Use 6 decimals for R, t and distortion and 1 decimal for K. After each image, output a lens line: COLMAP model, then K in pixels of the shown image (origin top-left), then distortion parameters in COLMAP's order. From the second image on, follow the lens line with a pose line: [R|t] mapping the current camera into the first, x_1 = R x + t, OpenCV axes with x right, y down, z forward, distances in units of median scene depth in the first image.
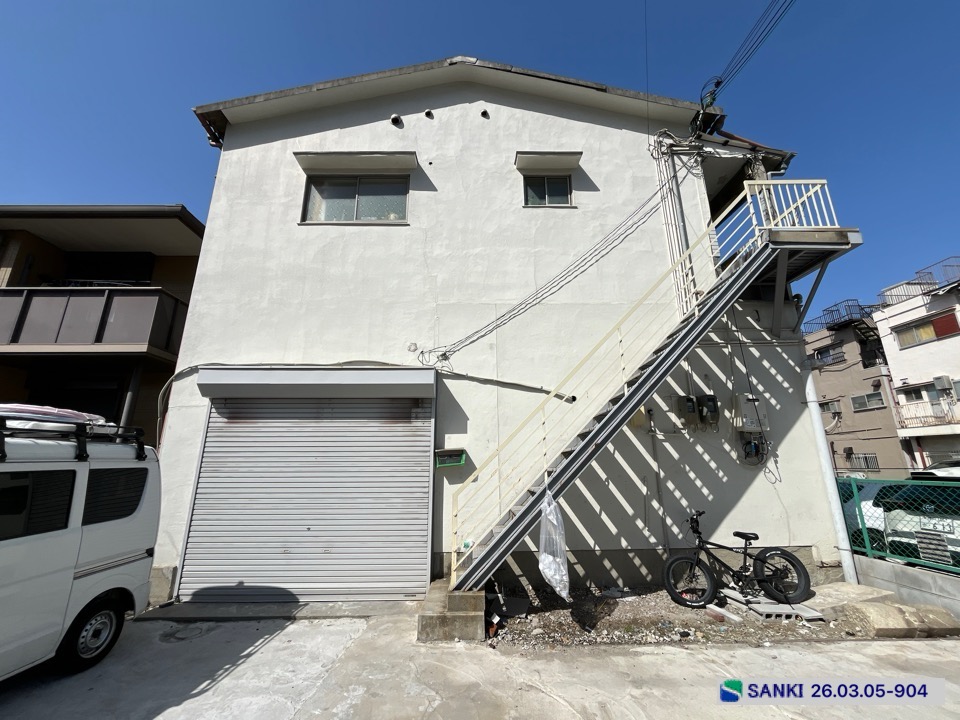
lens RADIAL K [[389.9, 0, 477.7], [0, 389.9, 359.2], [0, 0, 1]] dist [-0.002388, -0.000263]
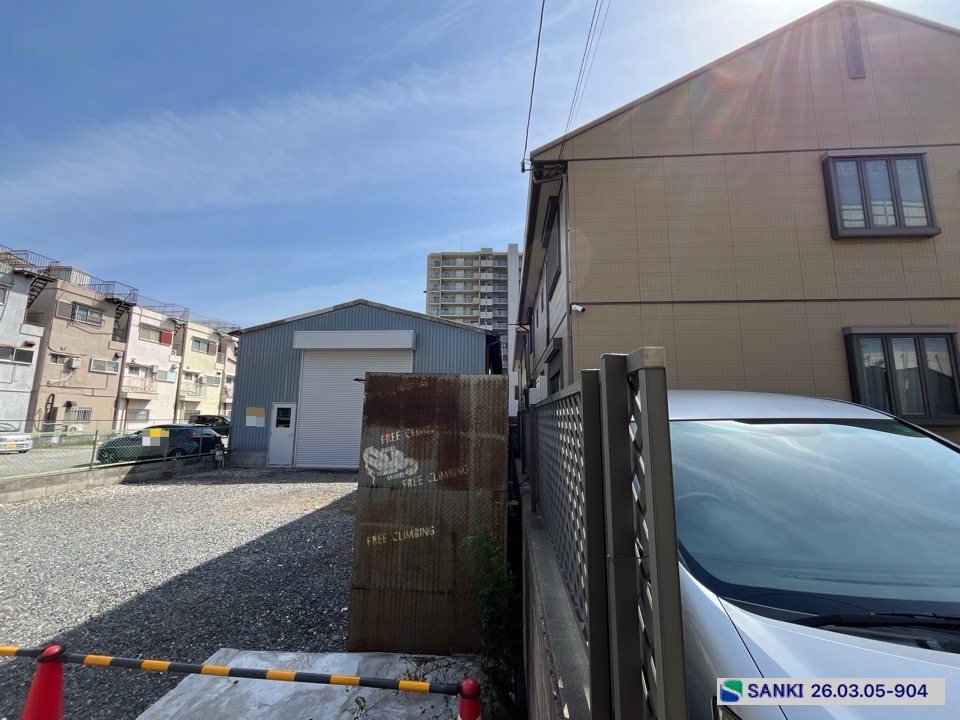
lens RADIAL K [[389.9, 0, 477.0], [0, 389.9, 360.1], [0, 0, 1]] dist [-0.002388, -0.000263]
pose [[-0.996496, 0.005772, 0.083438, -1.021929], [-0.027891, 0.917580, -0.396572, 2.113855], [-0.078850, -0.397510, -0.914204, 7.918308]]
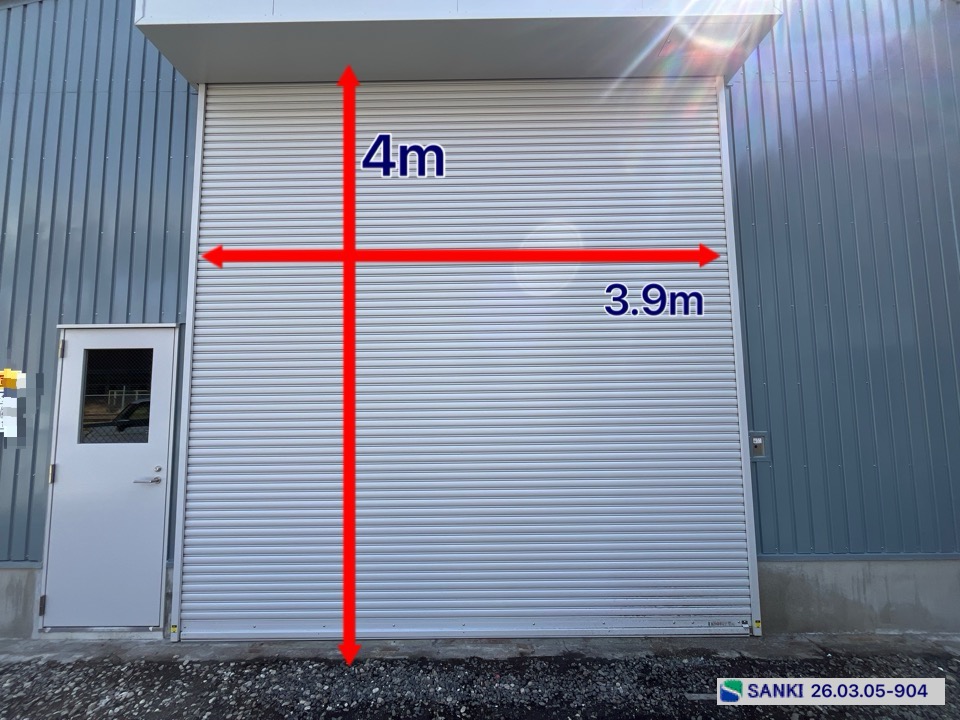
lens RADIAL K [[389.9, 0, 478.4], [0, 389.9, 359.3], [0, 0, 1]] dist [-0.002388, -0.000263]
pose [[-0.999751, 0.016807, 0.014651, -0.044244], [0.010764, 0.939280, -0.342983, 1.622227], [-0.019526, -0.342740, -0.939227, 6.036984]]
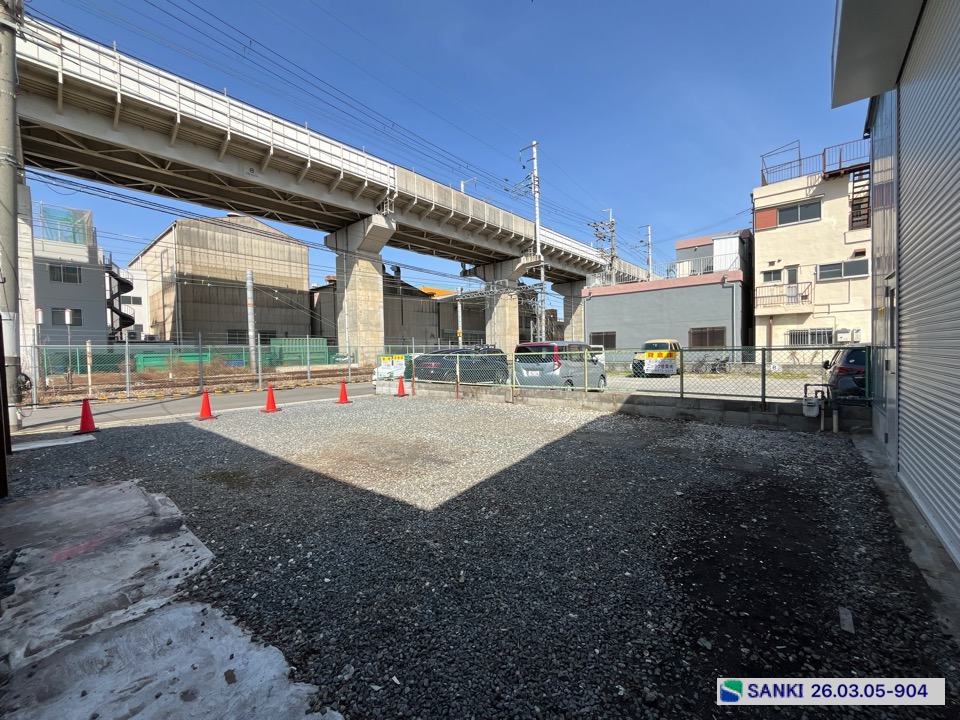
lens RADIAL K [[389.9, 0, 478.1], [0, 389.9, 360.1], [0, 0, 1]] dist [-0.002388, -0.000263]
pose [[0.653645, -0.029067, 0.756243, -0.752452], [-0.176754, 0.965763, 0.189893, 1.566024], [-0.735871, -0.257792, 0.626129, 5.640585]]
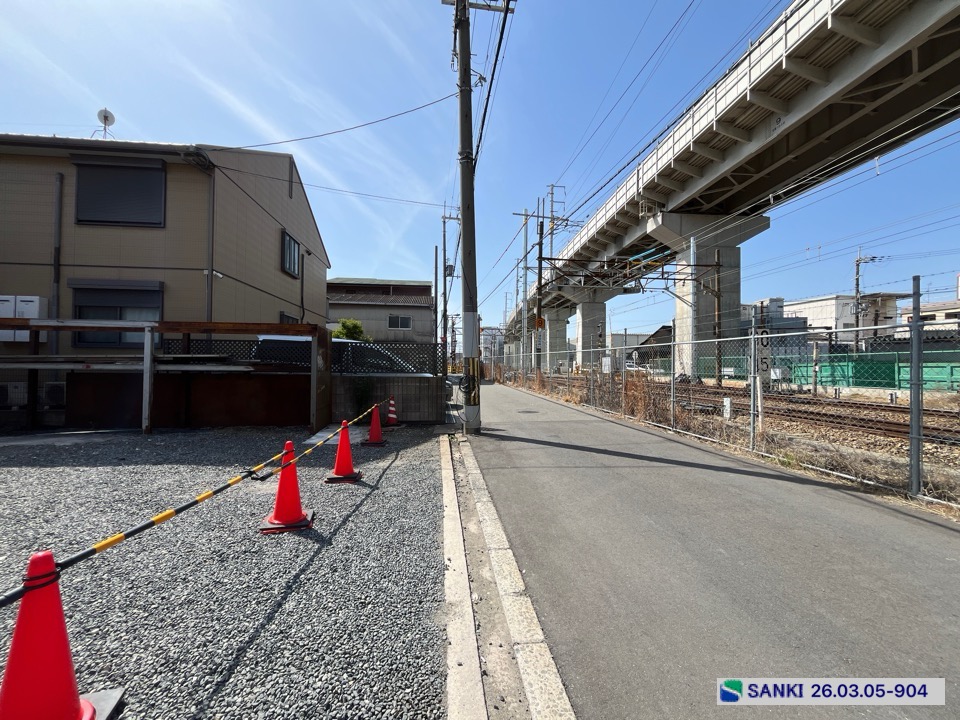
lens RADIAL K [[389.9, 0, 477.6], [0, 389.9, 360.0], [0, 0, 1]] dist [-0.002388, -0.000263]
pose [[0.096938, -0.010246, -0.995238, 0.652033], [0.248306, 0.968577, 0.014214, 2.146149], [0.963819, -0.248502, 0.096436, 7.762467]]
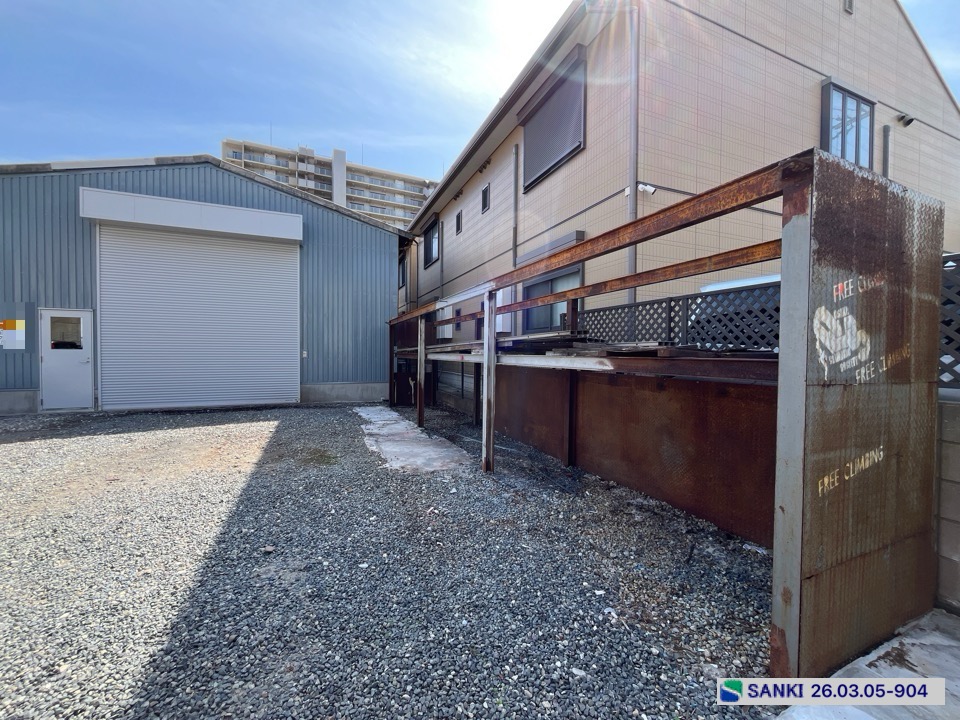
lens RADIAL K [[389.9, 0, 476.9], [0, 389.9, 360.8], [0, 0, 1]] dist [-0.002388, -0.000263]
pose [[-0.926384, 0.005140, -0.376545, -0.473447], [0.094487, 0.971093, -0.219204, 2.082749], [0.364534, -0.238645, -0.900091, 7.499288]]
